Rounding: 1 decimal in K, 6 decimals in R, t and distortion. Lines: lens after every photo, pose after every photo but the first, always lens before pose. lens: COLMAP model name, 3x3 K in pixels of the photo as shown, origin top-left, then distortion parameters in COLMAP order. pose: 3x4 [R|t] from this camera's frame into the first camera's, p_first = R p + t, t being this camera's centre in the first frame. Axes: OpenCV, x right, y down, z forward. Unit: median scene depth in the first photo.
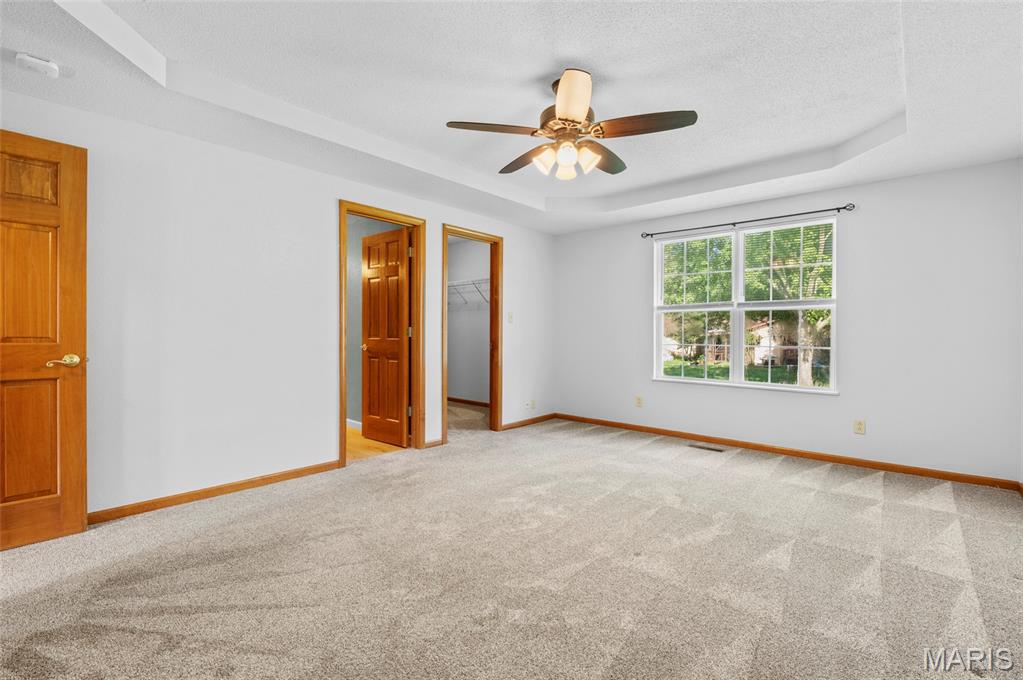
lens RADIAL K [[457.3, 0, 516.0], [0, 457.3, 329.8], [0, 0, 1]] dist [-0.002066, -0.006751]
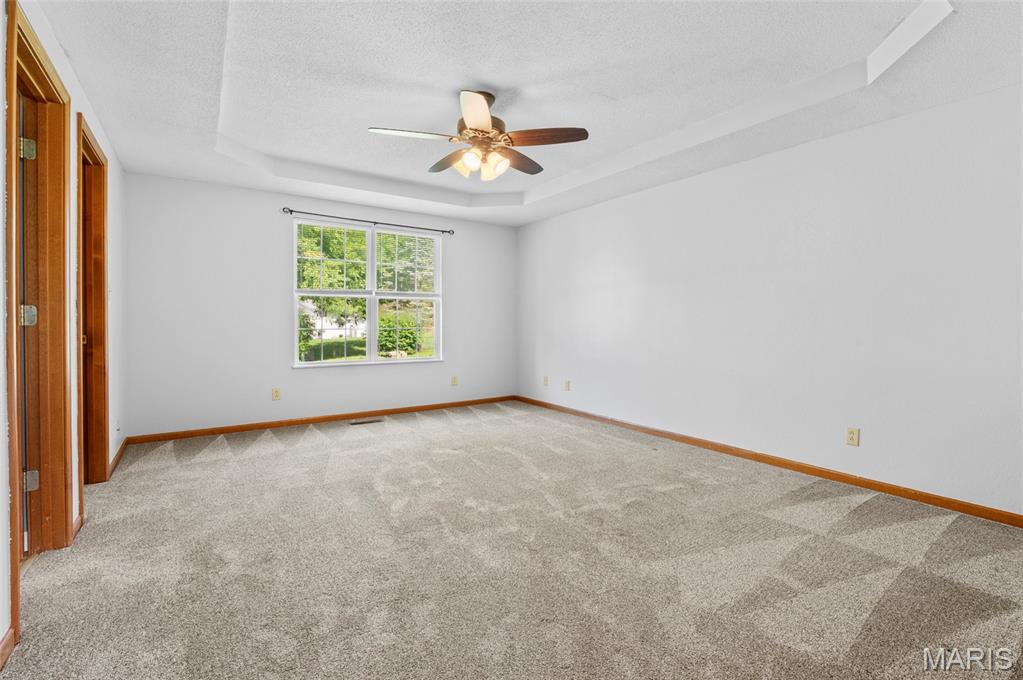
lens RADIAL K [[457.3, 0, 516.0], [0, 457.3, 329.8], [0, 0, 1]] dist [-0.002066, -0.006751]
pose [[0.237423, -0.028991, 0.970974, -0.642056], [-0.014482, 0.999338, 0.033379, -0.007465], [-0.971298, -0.021986, 0.236846, 0.434869]]
